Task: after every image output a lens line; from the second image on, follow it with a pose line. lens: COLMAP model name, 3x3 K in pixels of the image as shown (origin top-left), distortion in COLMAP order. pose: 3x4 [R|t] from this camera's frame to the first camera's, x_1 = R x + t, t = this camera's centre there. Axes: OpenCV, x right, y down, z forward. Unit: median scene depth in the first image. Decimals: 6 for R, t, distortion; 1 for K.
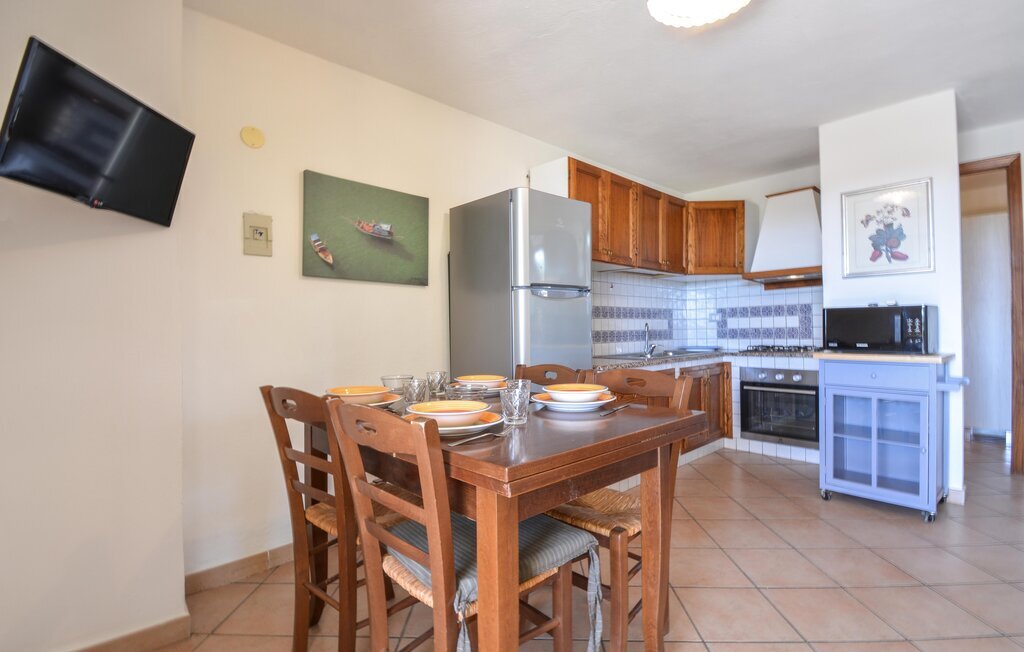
lens RADIAL K [[461.6, 0, 512.0], [0, 461.6, 326.0], [0, 0, 1]] dist [0.001724, 0.000138]
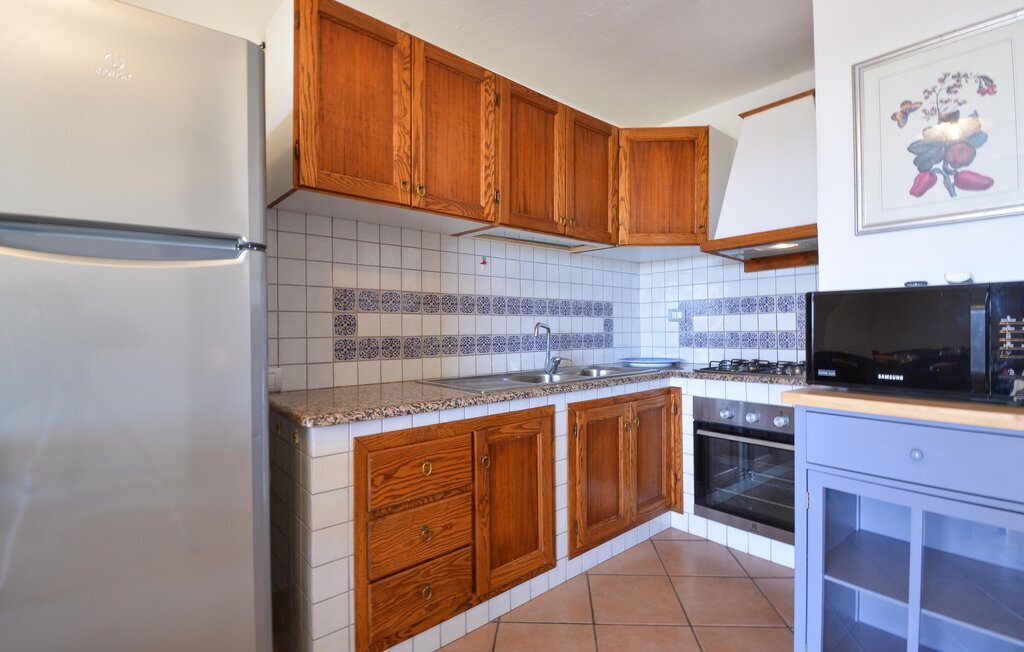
lens RADIAL K [[473.4, 0, 537.9], [0, 473.4, 323.3], [0, 0, 1]] dist [-0.000809, -0.001115]
pose [[0.999878, 0.007057, -0.013917, 0.295701], [-0.007127, 0.999962, -0.004979, -0.002096], [0.013881, 0.005078, 0.999891, 0.376417]]
